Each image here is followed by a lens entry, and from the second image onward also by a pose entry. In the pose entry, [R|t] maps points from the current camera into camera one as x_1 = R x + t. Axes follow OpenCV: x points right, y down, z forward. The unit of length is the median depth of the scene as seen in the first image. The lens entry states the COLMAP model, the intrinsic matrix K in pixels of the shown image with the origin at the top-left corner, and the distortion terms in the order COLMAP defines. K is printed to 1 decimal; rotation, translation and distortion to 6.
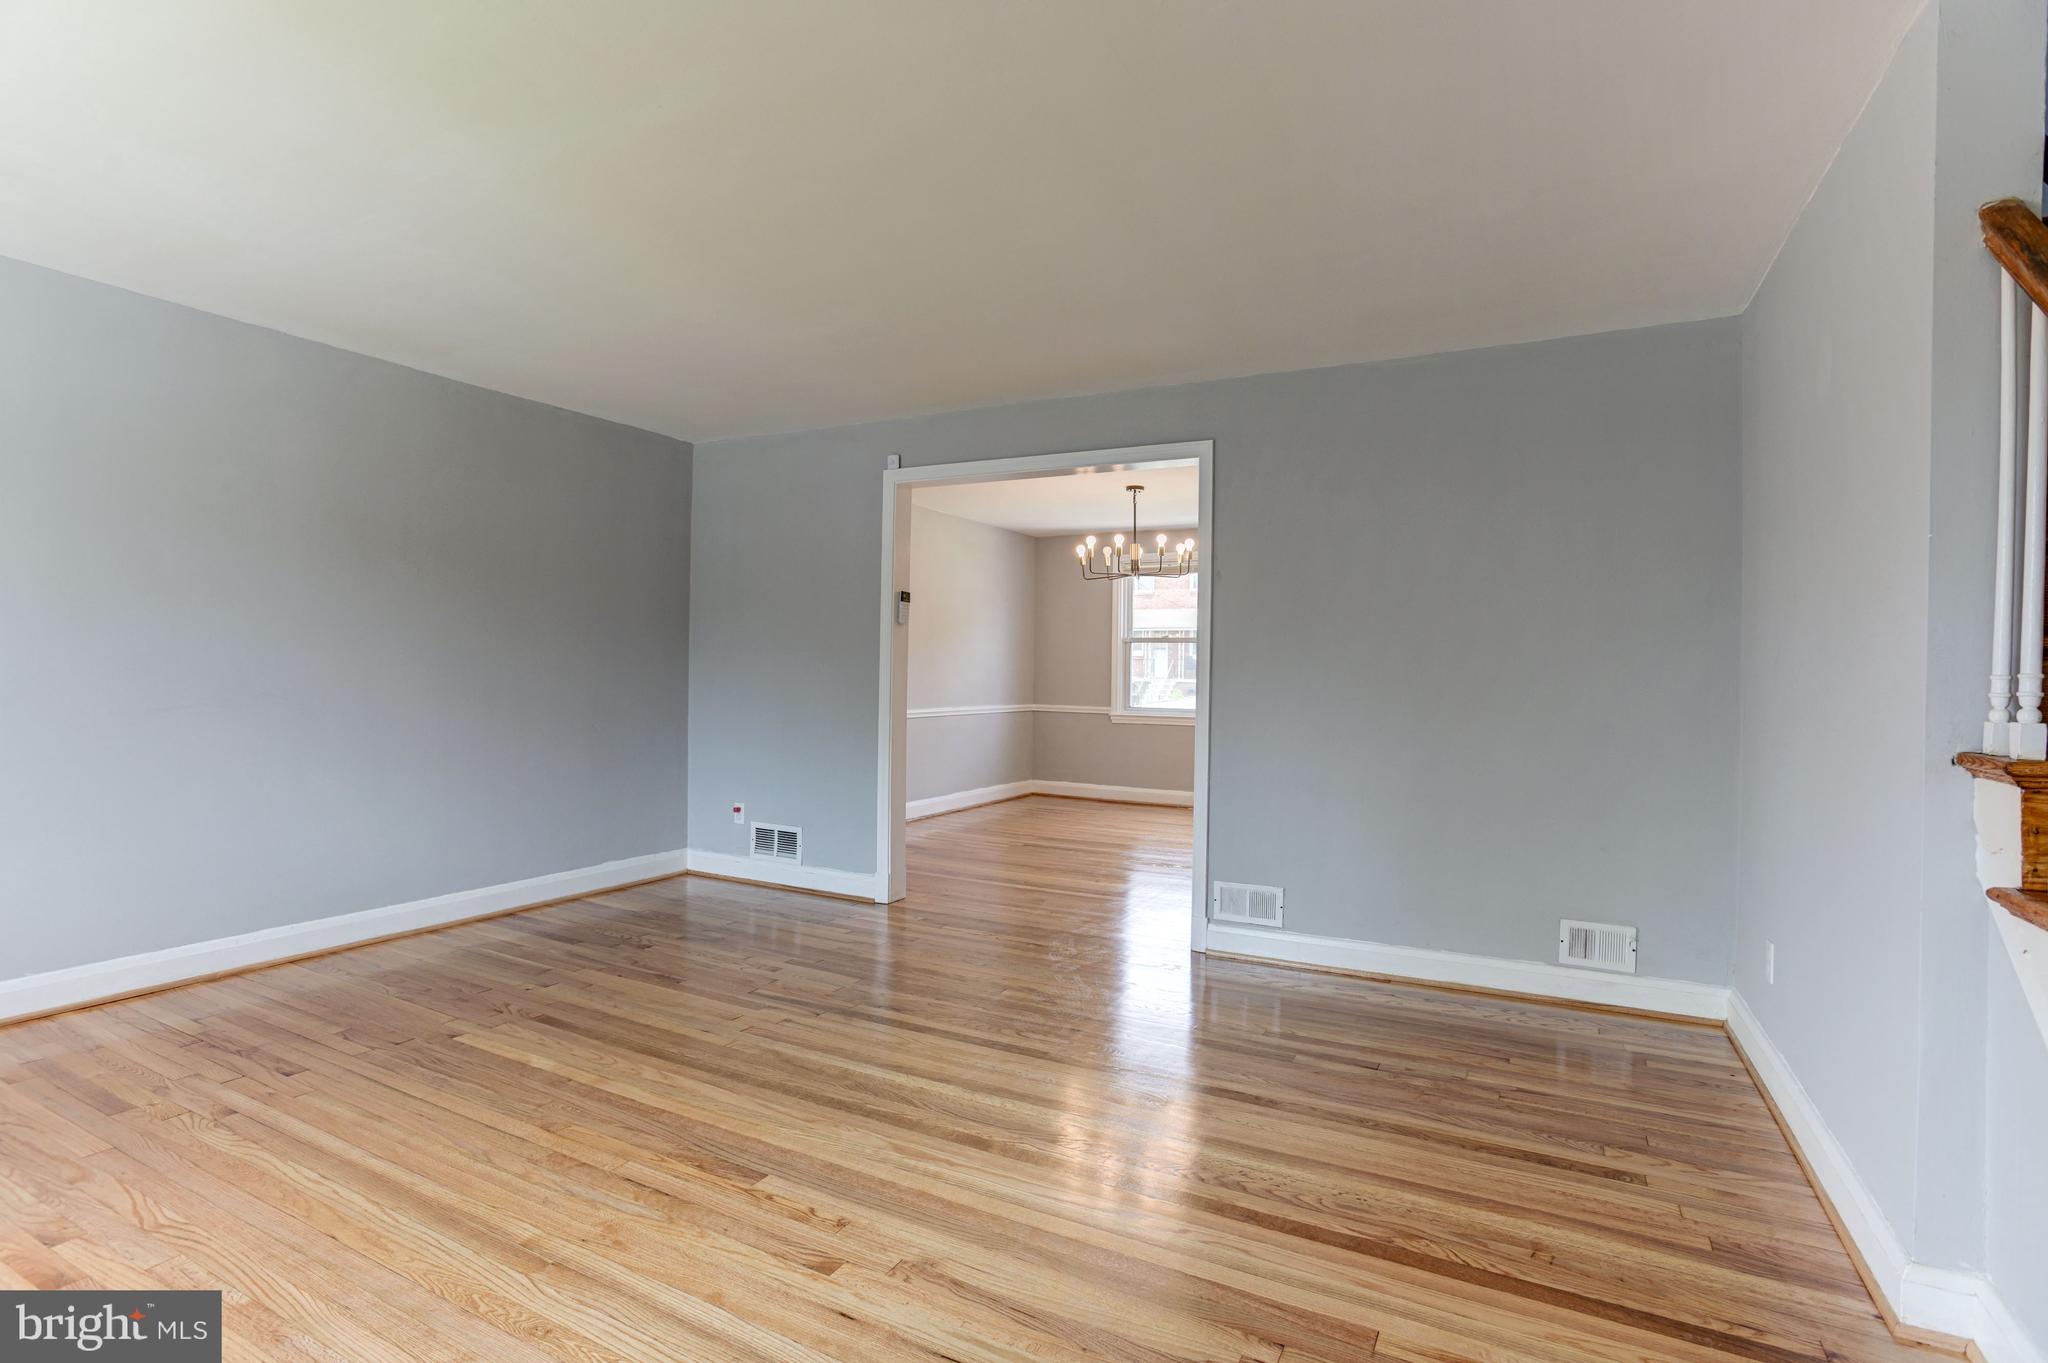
lens RADIAL K [[980.3, 0, 1024.5], [0, 980.3, 675.6], [0, 0, 1]] dist [-0.054579, 0.024440]
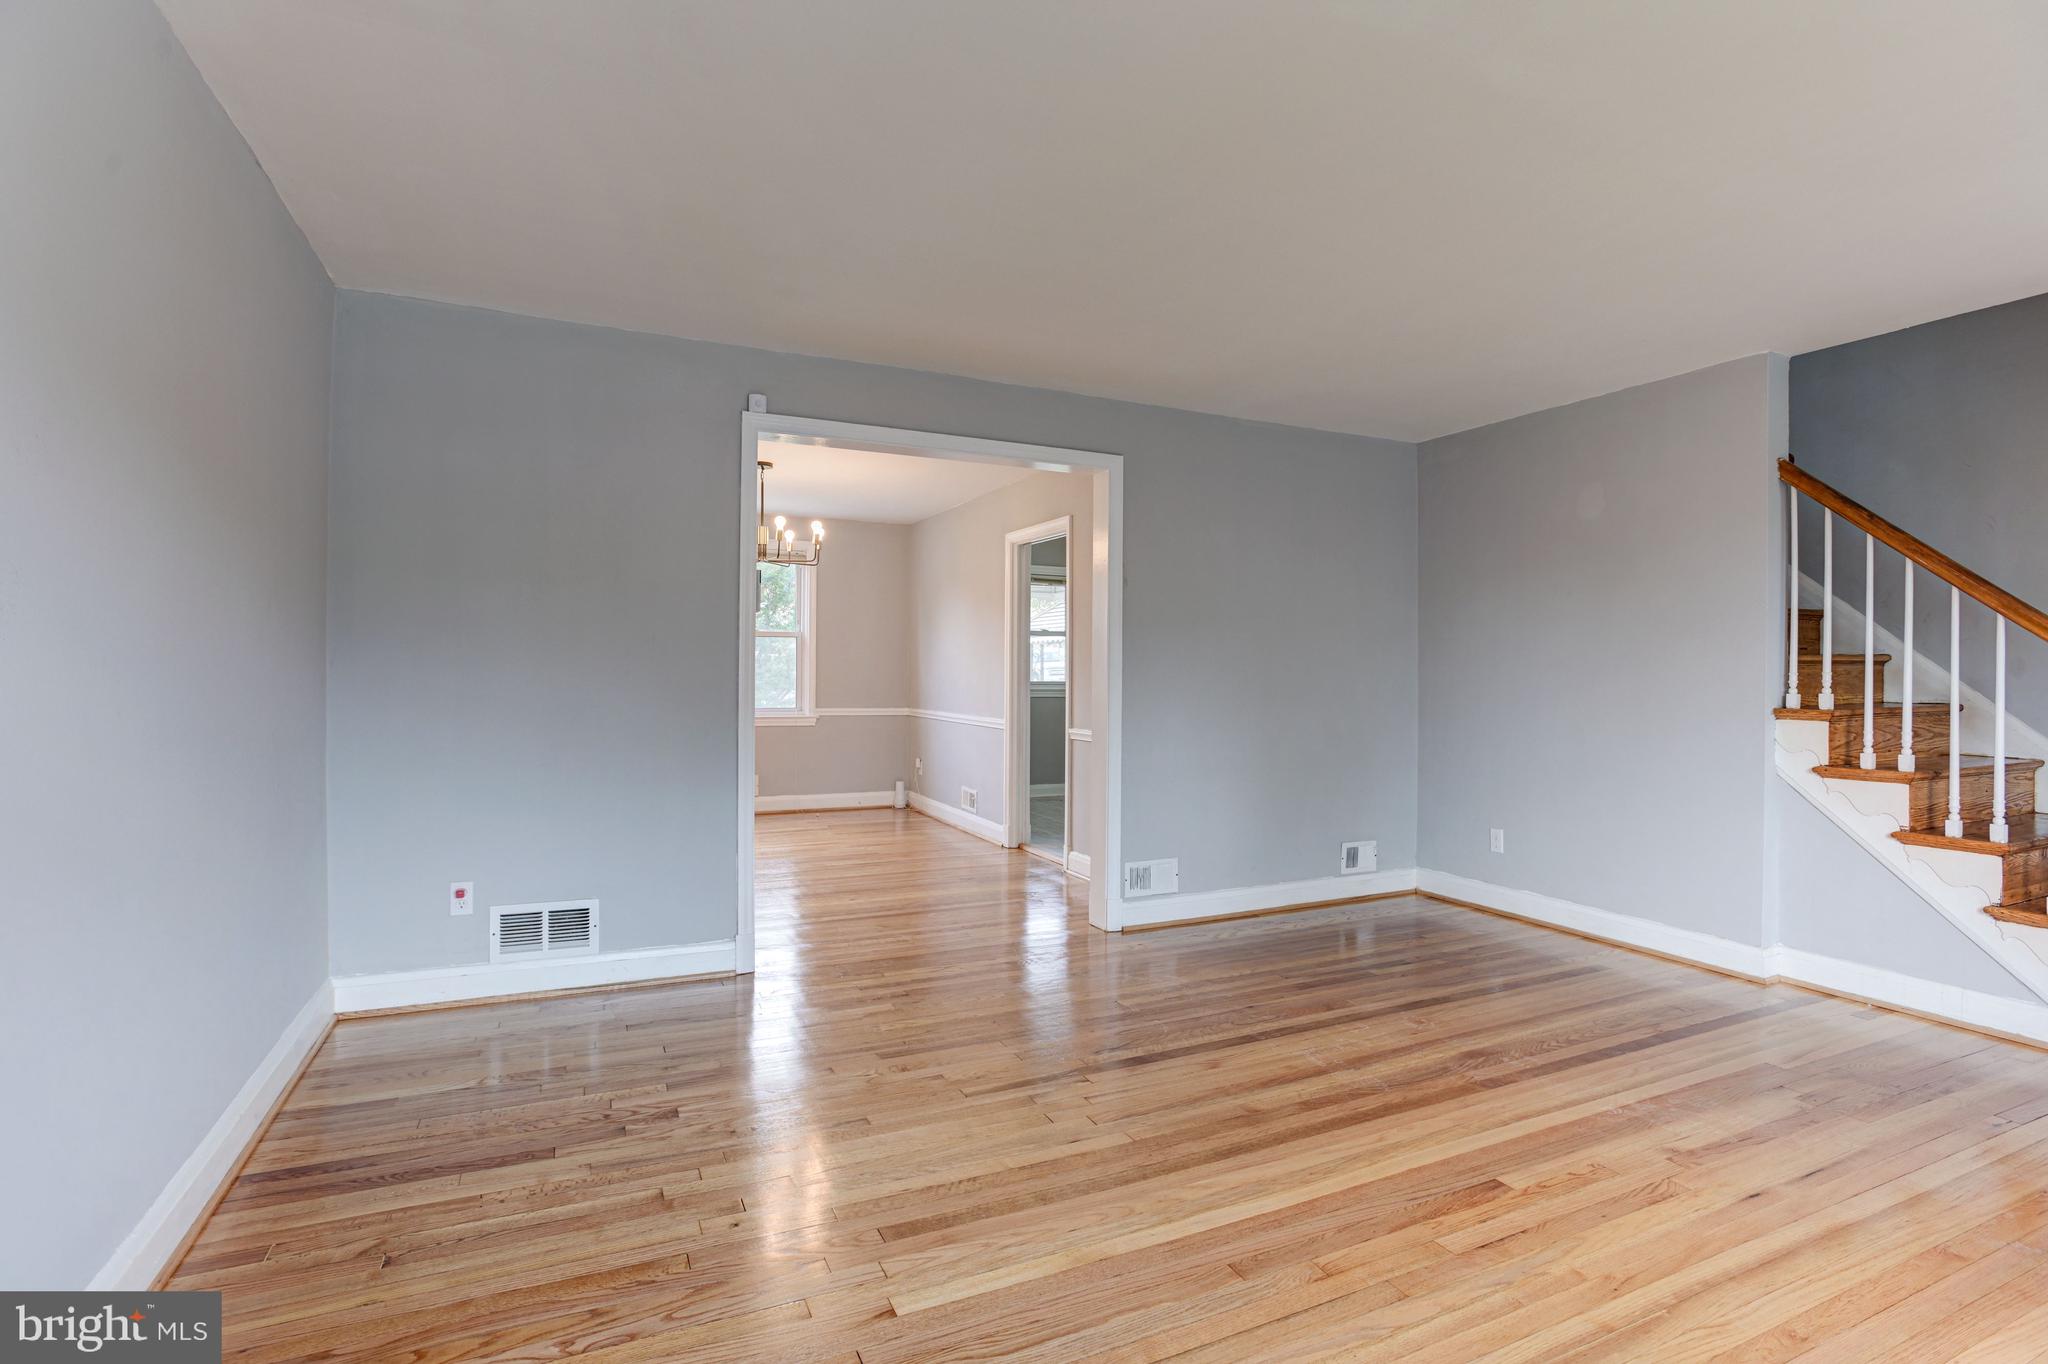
lens RADIAL K [[980.3, 0, 1024.5], [0, 980.3, 676.1], [0, 0, 1]] dist [-0.054579, 0.024440]
pose [[0.605104, -0.013688, 0.796028, -0.797225], [0.005505, 0.999900, 0.013009, -0.013601], [-0.796127, -0.003490, 0.605119, 0.463667]]
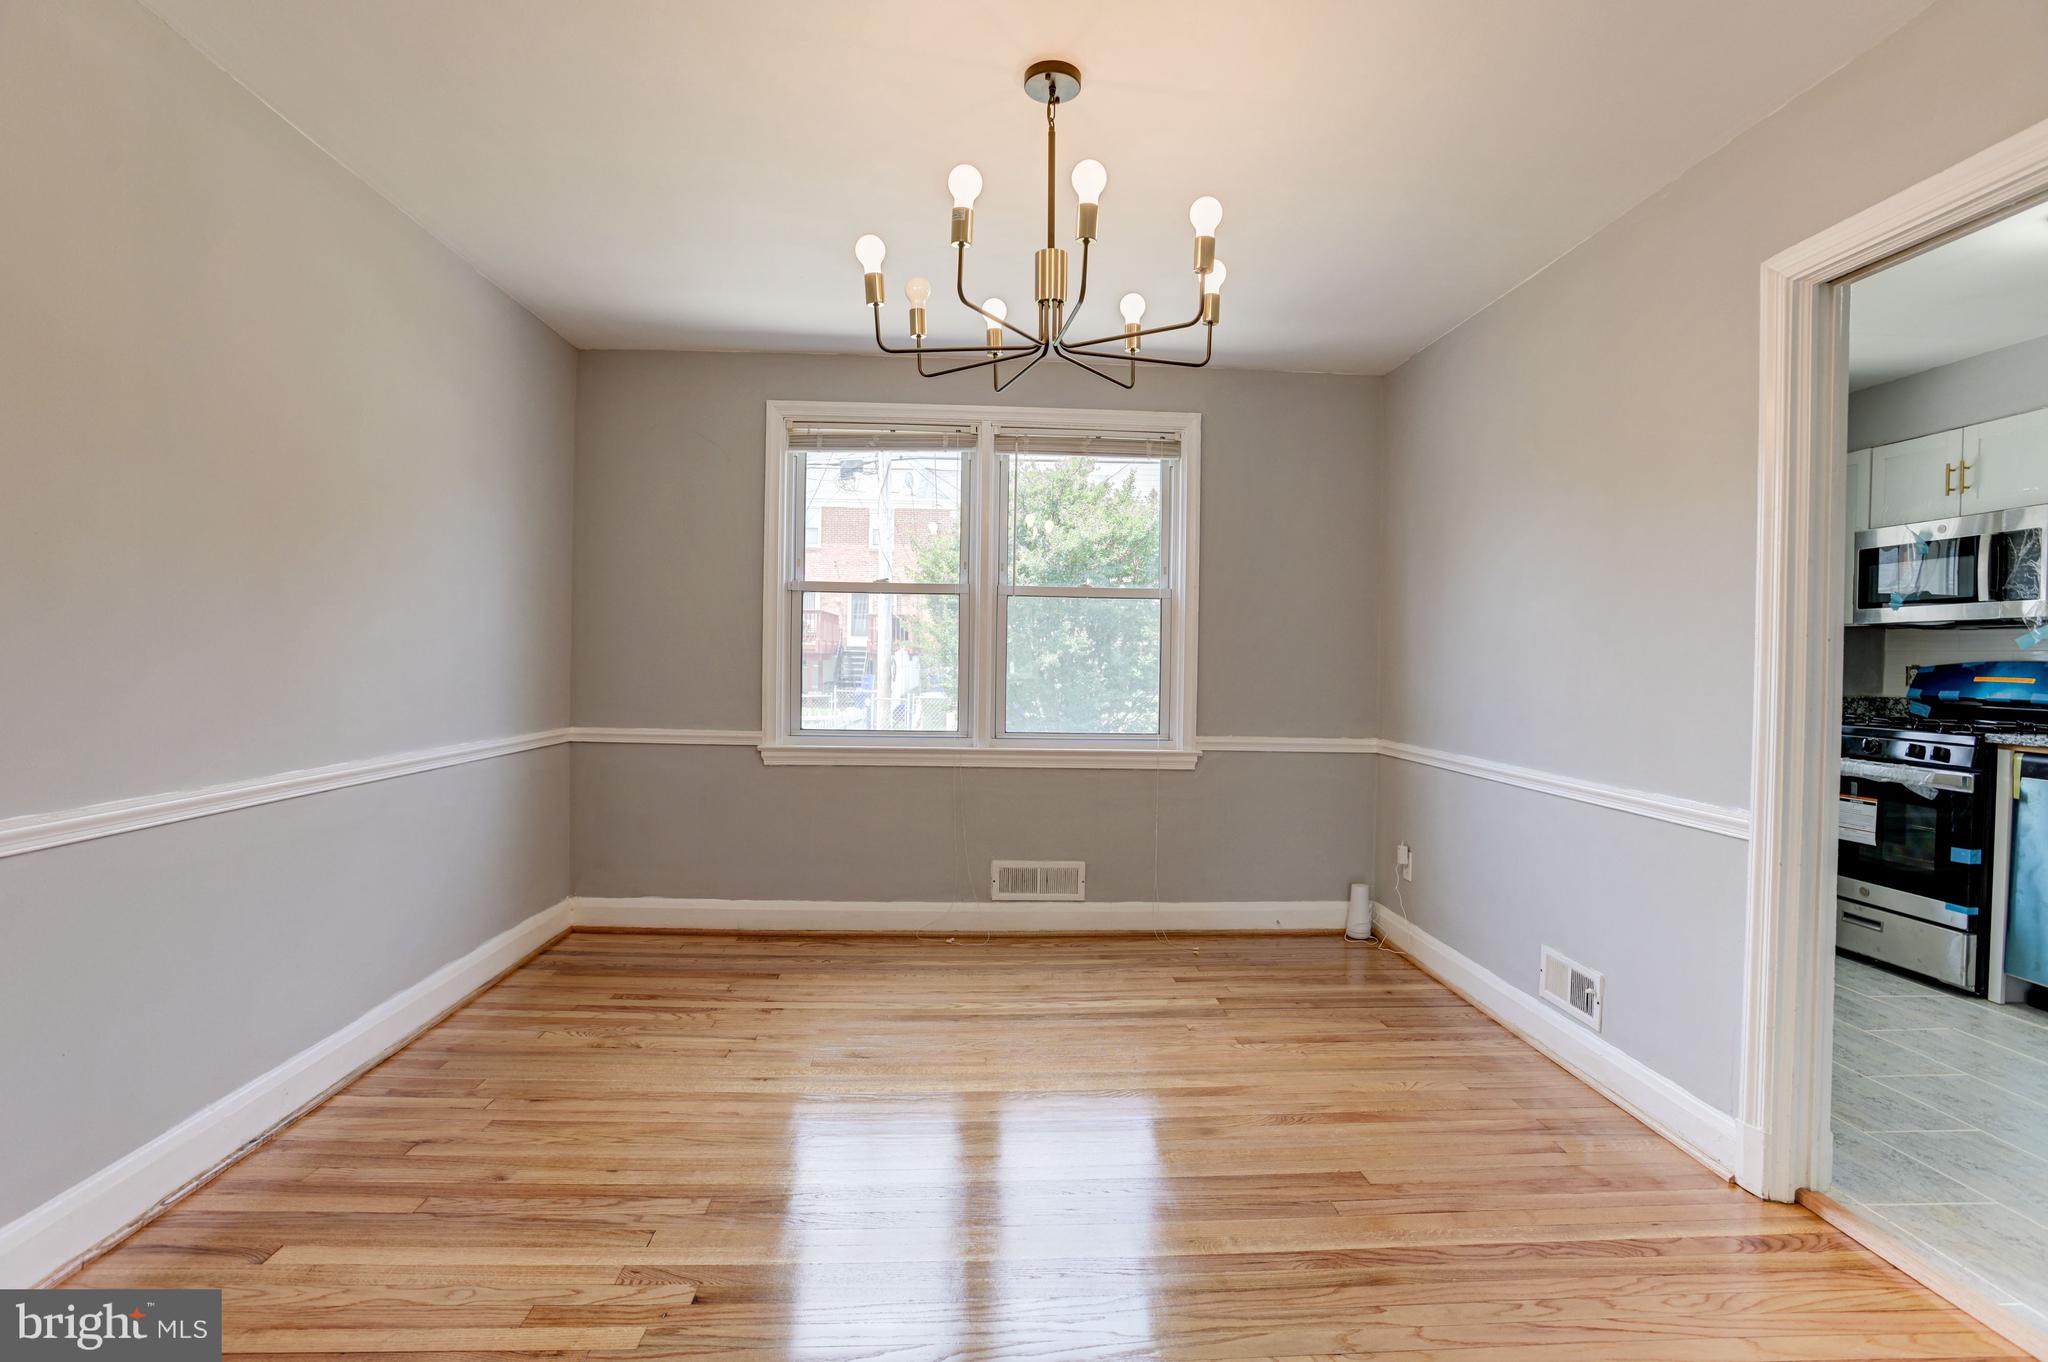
lens RADIAL K [[980.3, 0, 1024.5], [0, 980.3, 675.1], [0, 0, 1]] dist [-0.054579, 0.024440]
pose [[0.857879, -0.008147, 0.513788, -0.097838], [-0.001358, 0.999835, 0.018122, -0.006142], [-0.513850, -0.016244, 0.857726, 1.282936]]
